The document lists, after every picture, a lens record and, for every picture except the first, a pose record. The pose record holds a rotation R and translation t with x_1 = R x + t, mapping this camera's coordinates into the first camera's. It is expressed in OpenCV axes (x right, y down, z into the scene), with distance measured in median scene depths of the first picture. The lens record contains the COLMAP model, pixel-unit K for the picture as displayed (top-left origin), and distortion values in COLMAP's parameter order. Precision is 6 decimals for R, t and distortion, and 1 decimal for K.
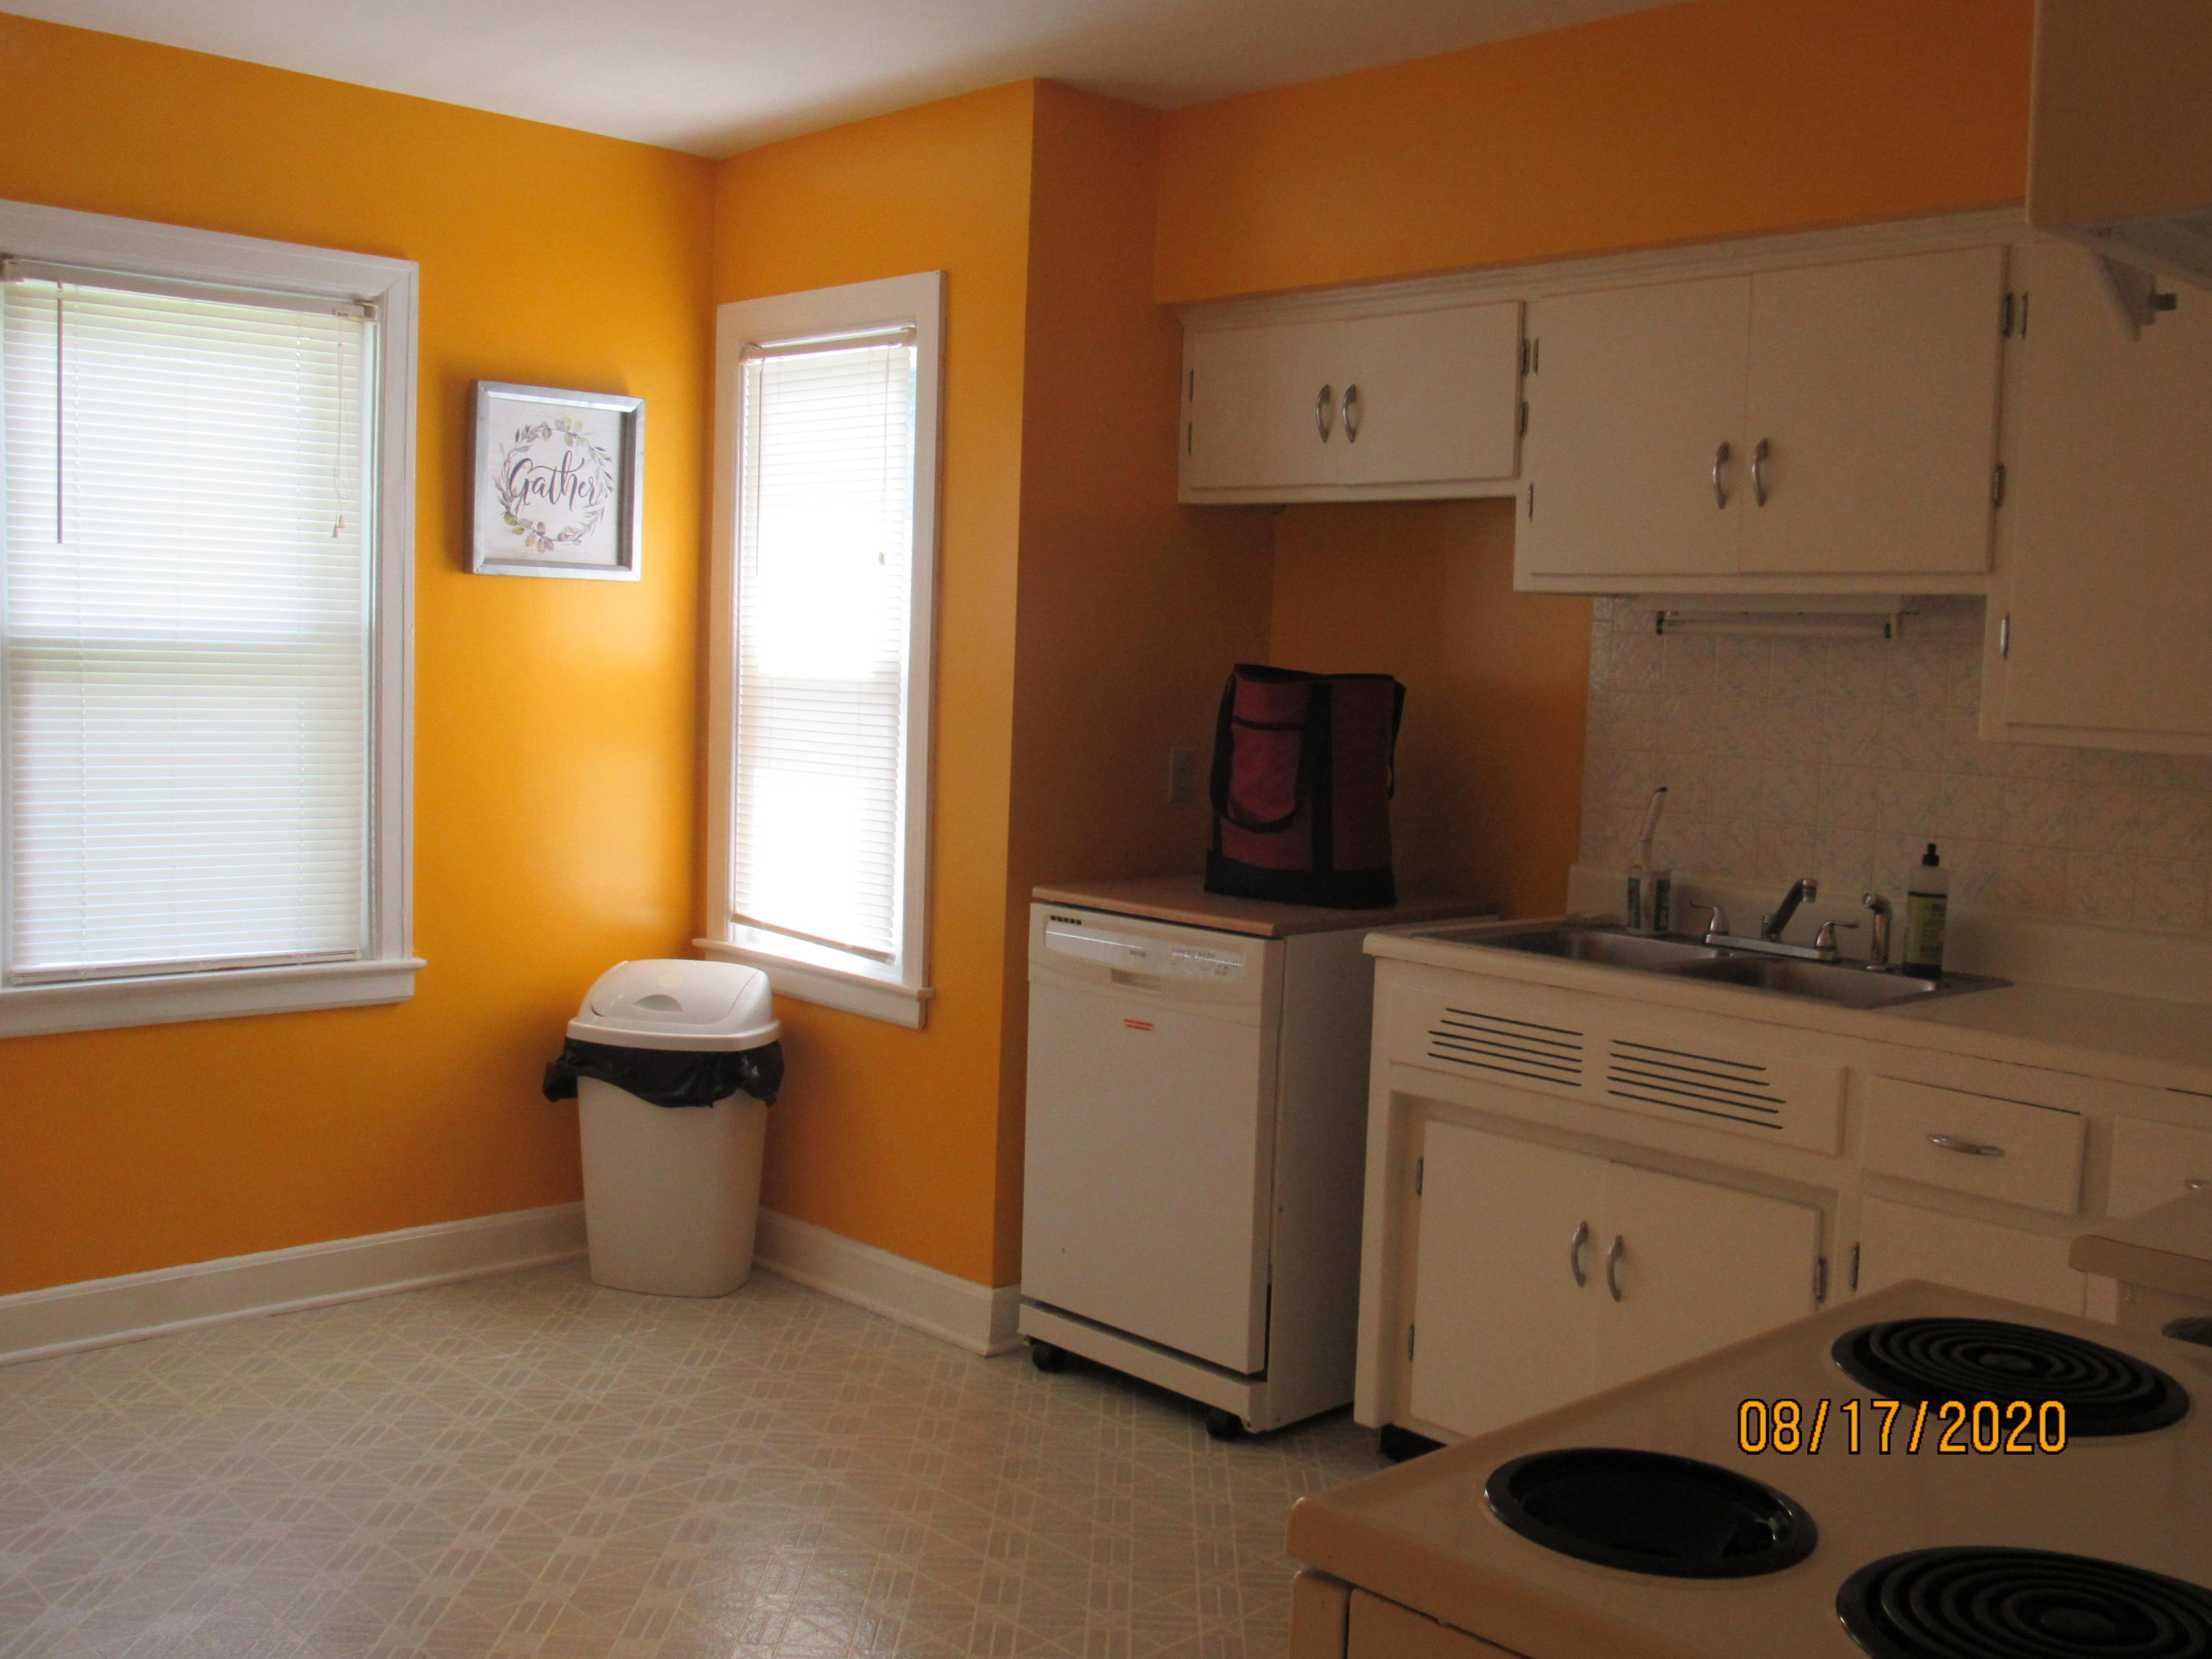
lens RADIAL K [[2121.9, 0, 1104.1], [0, 2121.9, 830.8], [0, 0, 1]] dist [-0.036487, 0.000000]
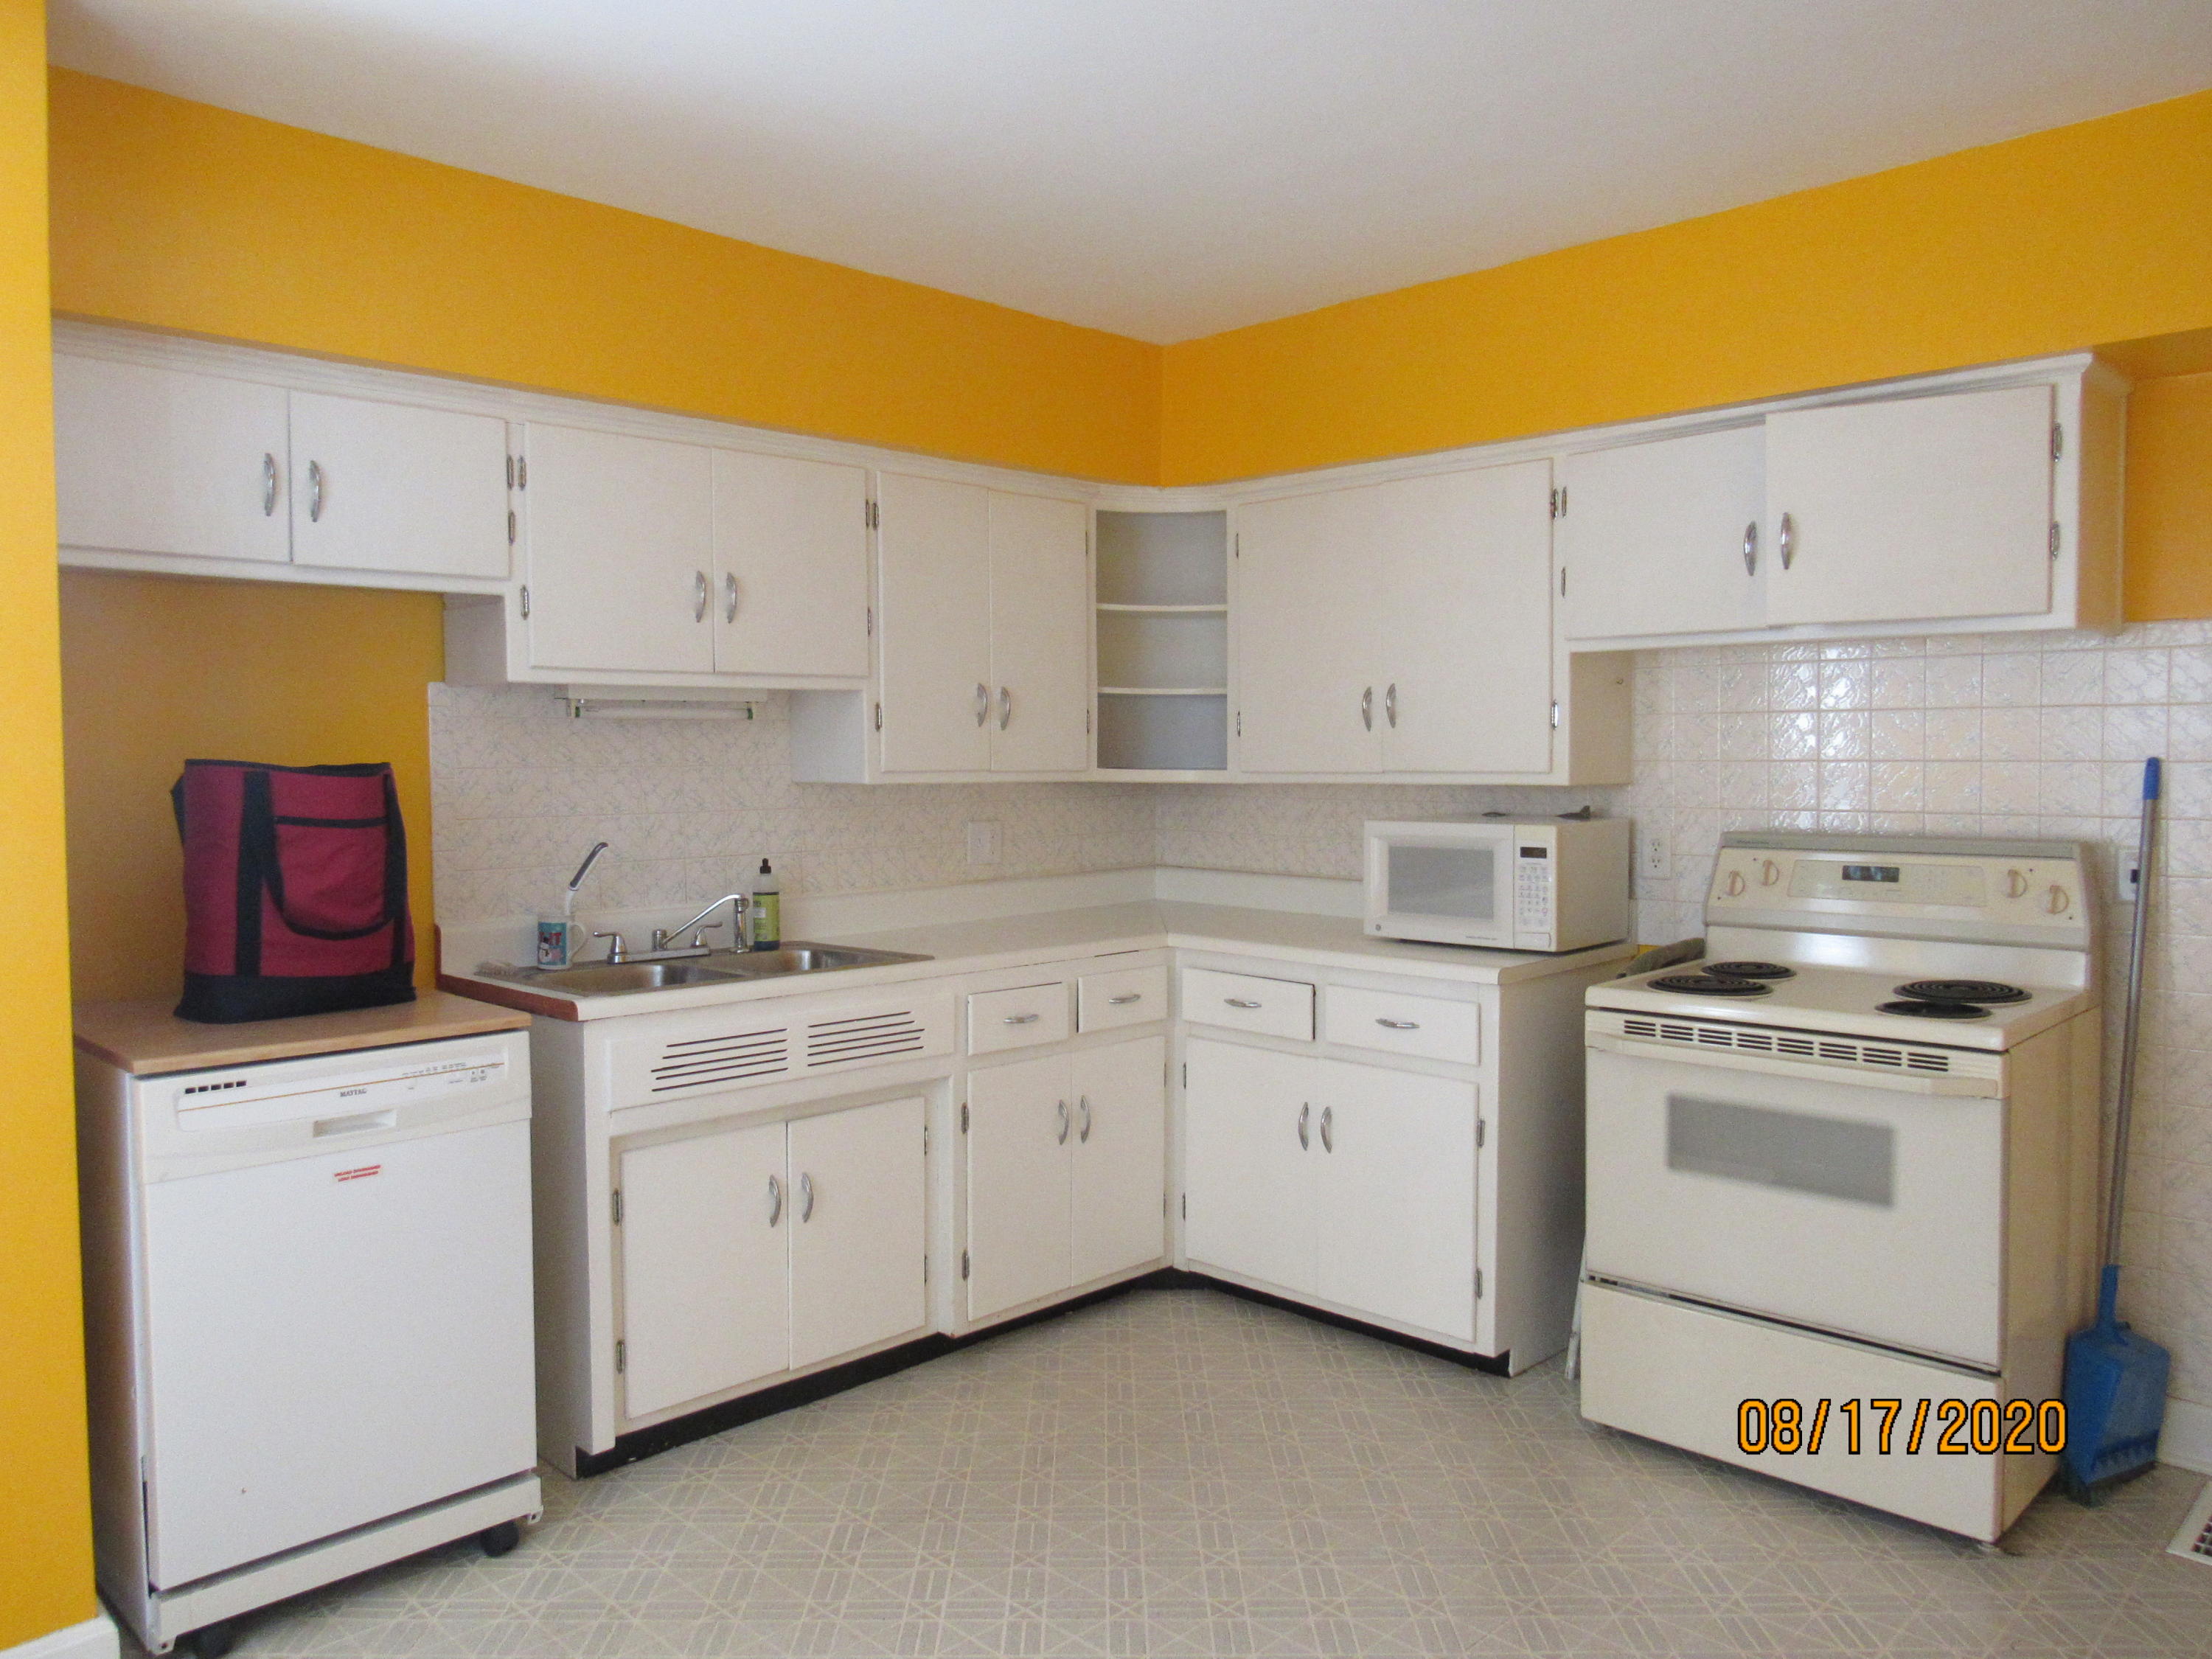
lens RADIAL K [[1583.1, 0, 1103.0], [0, 1583.1, 825.2], [0, 0, 1]] dist [-0.024231, 0.008296]
pose [[-0.014377, -0.084054, 0.996358, -0.674880], [0.086063, 0.992659, 0.084983, -0.086362], [-0.996186, 0.086971, -0.007038, 0.741754]]
